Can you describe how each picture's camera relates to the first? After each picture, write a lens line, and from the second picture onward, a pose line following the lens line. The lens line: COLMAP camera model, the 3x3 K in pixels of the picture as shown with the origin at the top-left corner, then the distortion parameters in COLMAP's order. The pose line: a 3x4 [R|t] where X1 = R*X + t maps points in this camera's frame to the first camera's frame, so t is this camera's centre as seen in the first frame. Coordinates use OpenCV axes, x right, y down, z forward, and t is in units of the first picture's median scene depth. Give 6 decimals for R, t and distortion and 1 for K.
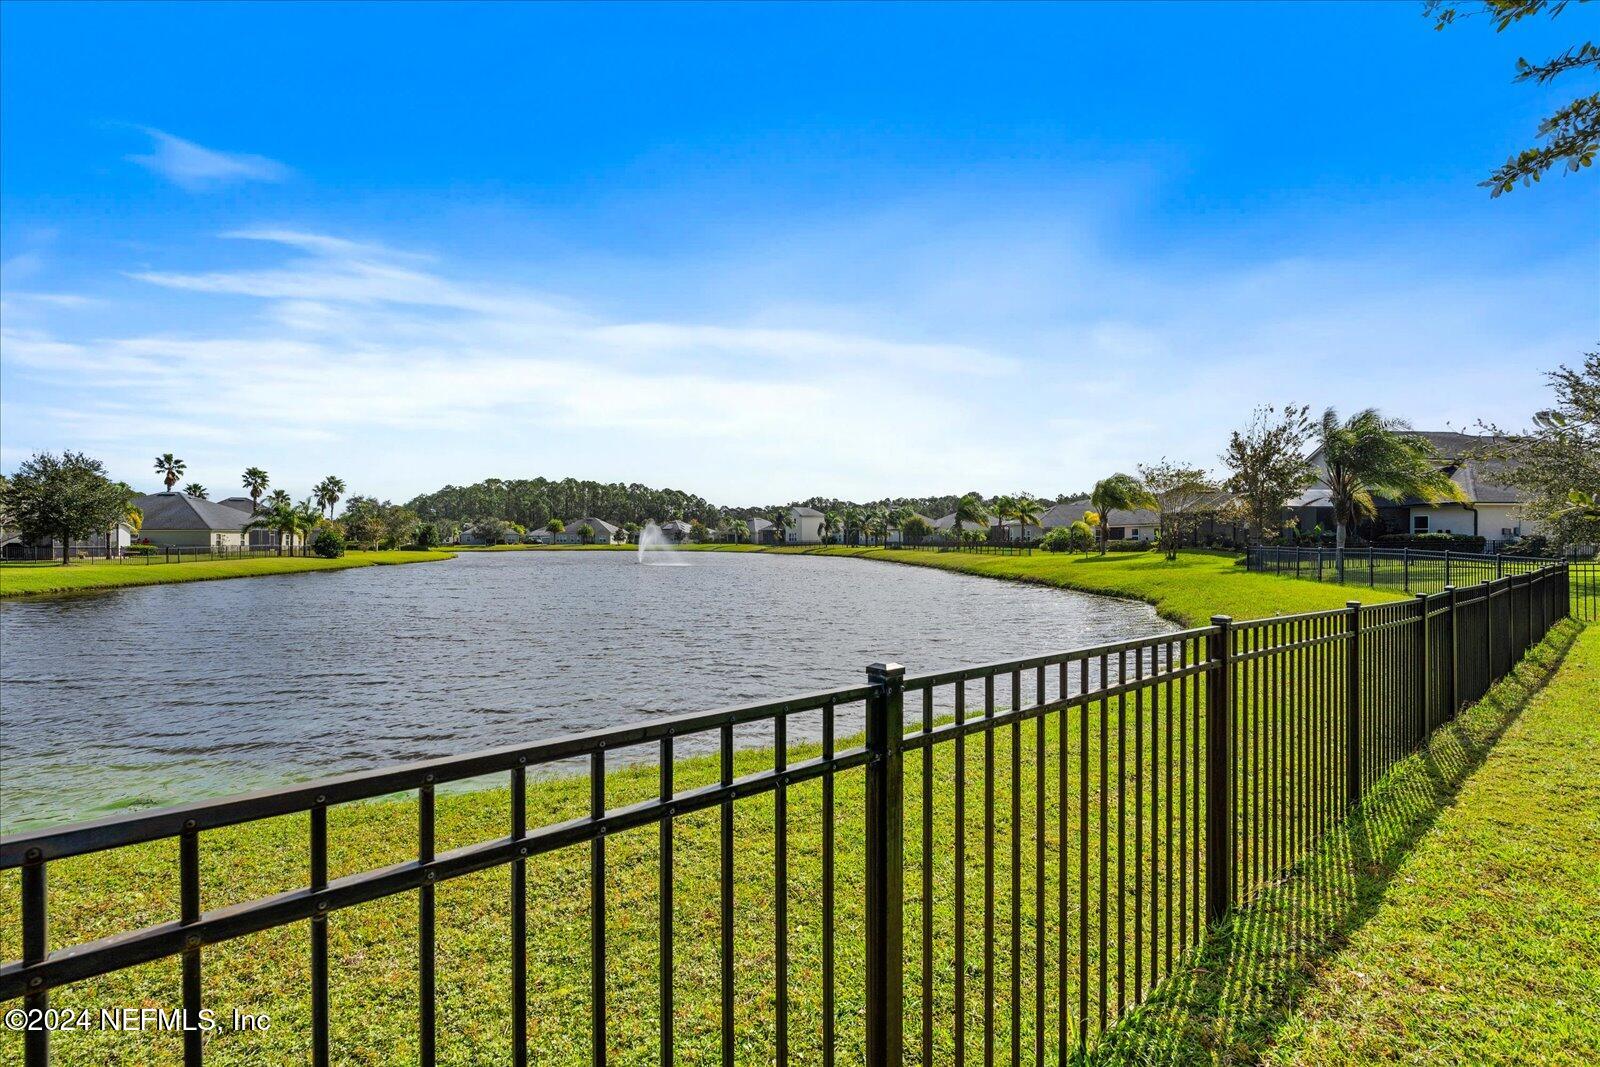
lens RADIAL K [[702.9, 0, 807.4], [0, 702.9, 538.8], [0, 0, 1]] dist [-0.001748, -0.000679]
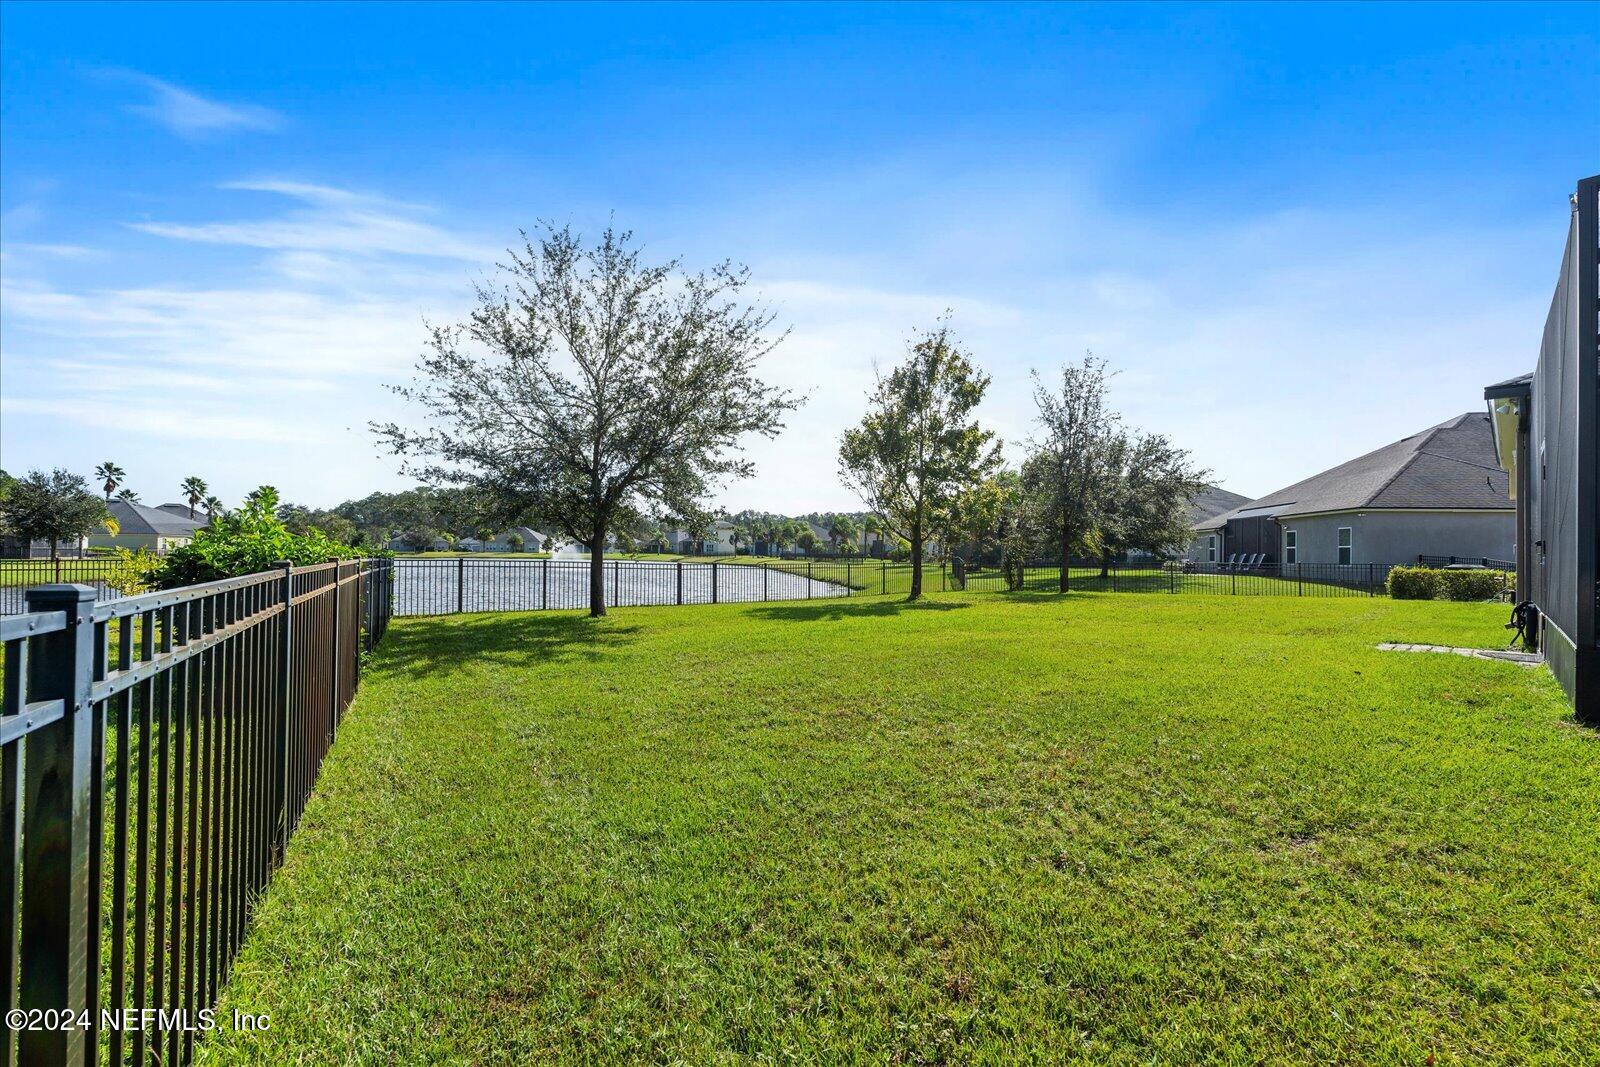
lens RADIAL K [[702.9, 0, 807.4], [0, 702.9, 538.8], [0, 0, 1]] dist [-0.001748, -0.000679]
pose [[0.996520, 0.013351, 0.082278, 0.047494], [-0.011978, 0.999781, -0.017155, 0.000302], [-0.082489, 0.016109, 0.996462, -0.118646]]
